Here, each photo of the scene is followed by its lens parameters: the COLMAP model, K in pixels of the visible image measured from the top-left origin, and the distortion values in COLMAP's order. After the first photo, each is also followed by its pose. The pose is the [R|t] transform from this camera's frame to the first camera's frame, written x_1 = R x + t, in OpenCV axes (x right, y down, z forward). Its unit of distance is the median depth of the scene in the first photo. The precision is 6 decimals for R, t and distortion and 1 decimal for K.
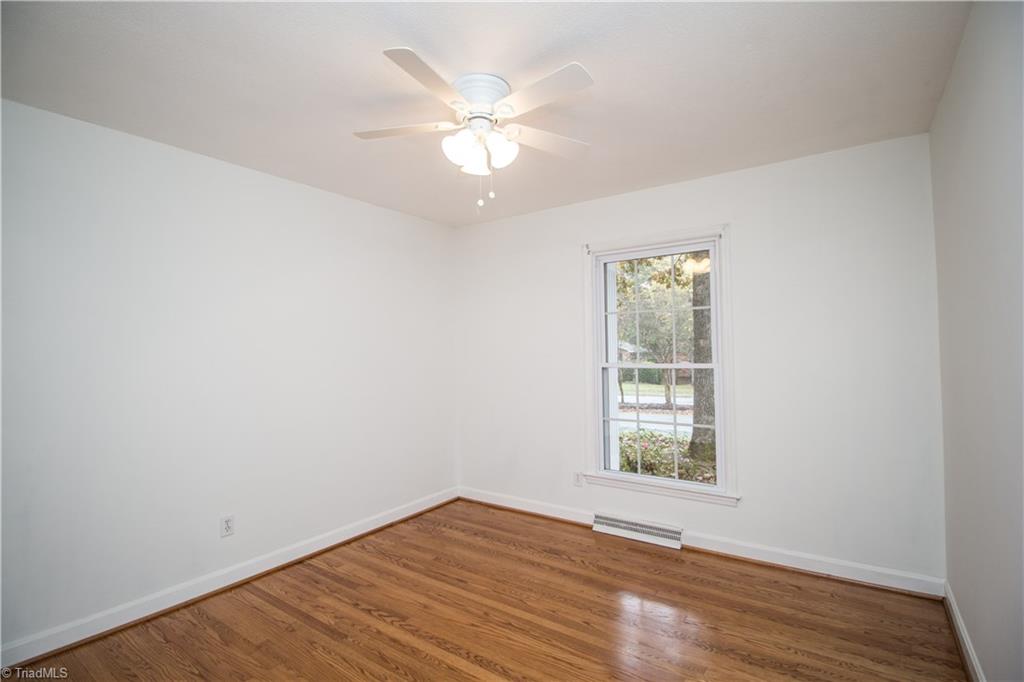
lens RADIAL K [[473.7, 0, 509.1], [0, 473.7, 333.3], [0, 0, 1]] dist [-0.000031, -0.012831]
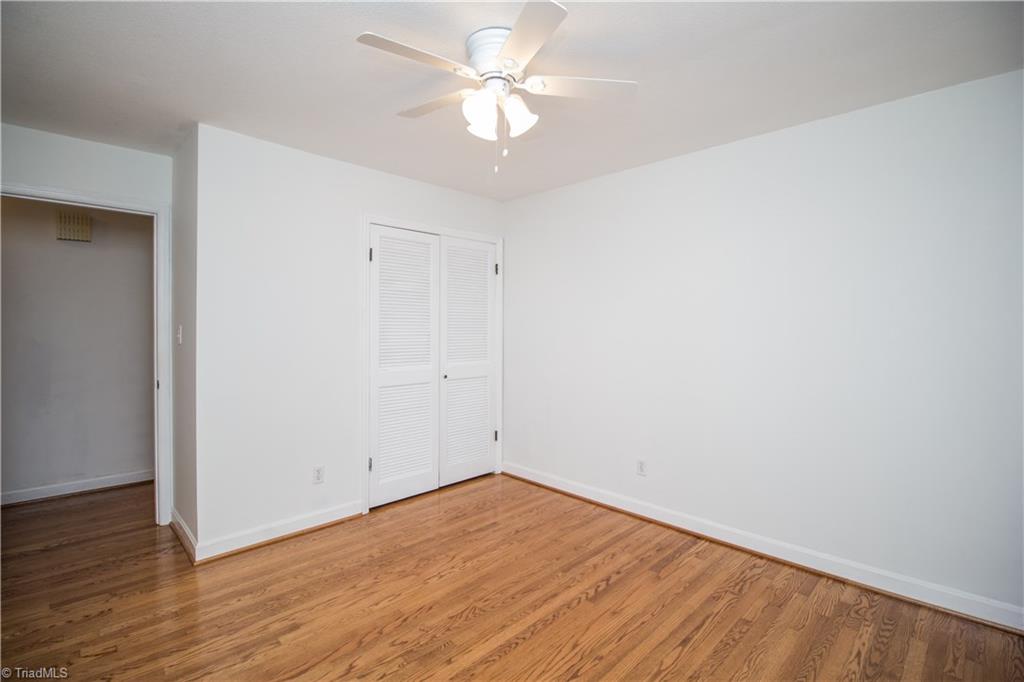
lens RADIAL K [[473.7, 0, 509.1], [0, 473.7, 333.3], [0, 0, 1]] dist [-0.000031, -0.012831]
pose [[-0.156955, 0.035467, -0.986969, 0.678667], [0.034038, 0.998956, 0.030484, 0.015321], [0.987019, -0.028810, -0.157998, 0.905013]]
